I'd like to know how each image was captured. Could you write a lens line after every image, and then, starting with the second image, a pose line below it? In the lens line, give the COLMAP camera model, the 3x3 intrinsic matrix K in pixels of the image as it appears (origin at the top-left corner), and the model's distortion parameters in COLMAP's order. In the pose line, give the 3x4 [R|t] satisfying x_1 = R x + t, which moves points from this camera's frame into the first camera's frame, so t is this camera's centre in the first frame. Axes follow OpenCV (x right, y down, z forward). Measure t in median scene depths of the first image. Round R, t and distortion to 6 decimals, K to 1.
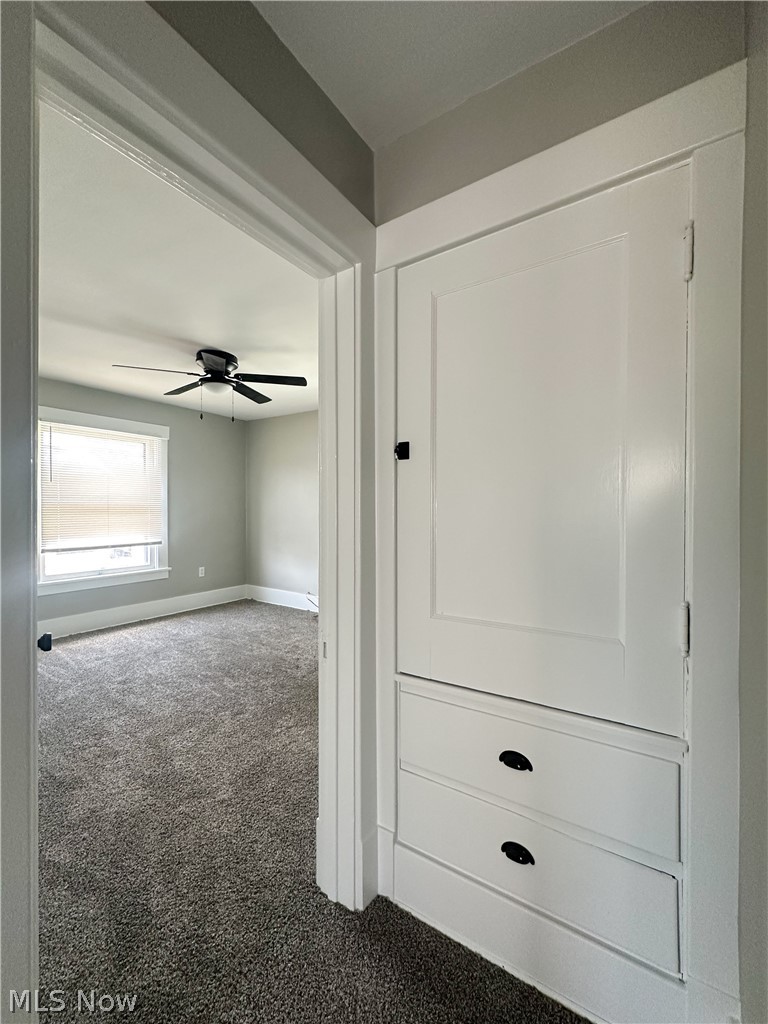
lens RADIAL K [[418.9, 0, 408.6], [0, 418.9, 514.2], [0, 0, 1]] dist [-0.000779, 0.001631]
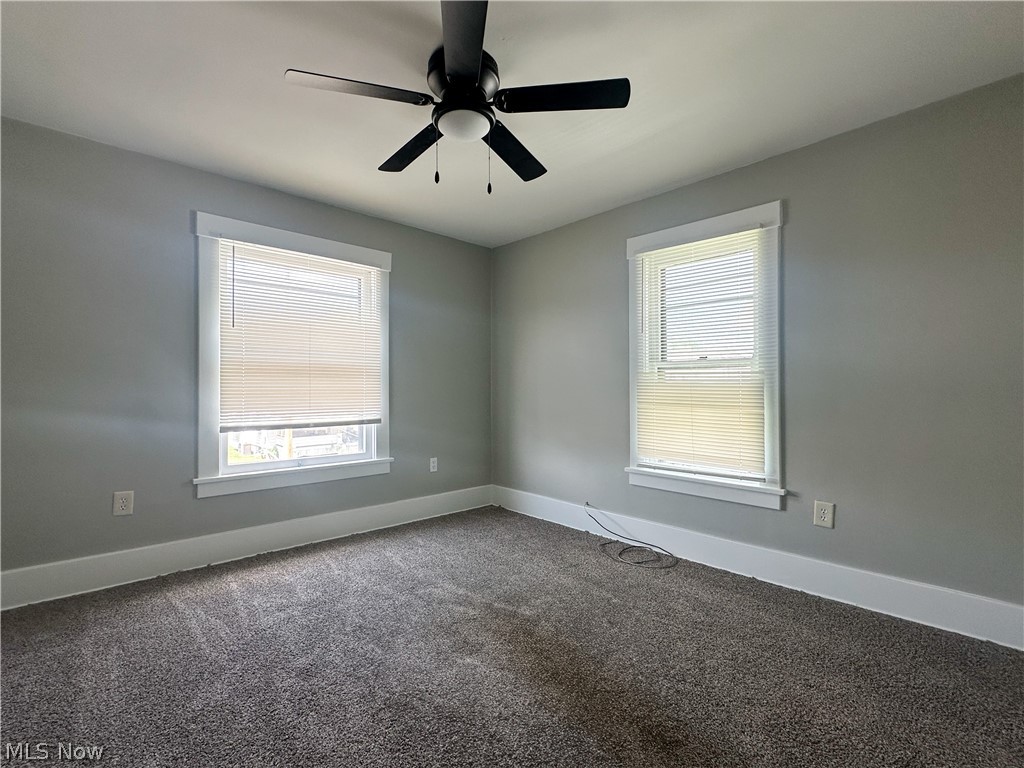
lens RADIAL K [[492.6, 0, 510.2], [0, 492.6, 382.1], [0, 0, 1]] dist [-0.007423, 0.001852]
pose [[0.954999, -0.011242, -0.296395, -0.152997], [0.003854, 0.999667, -0.025496, 0.026680], [0.296583, 0.023206, 0.954725, 0.302044]]
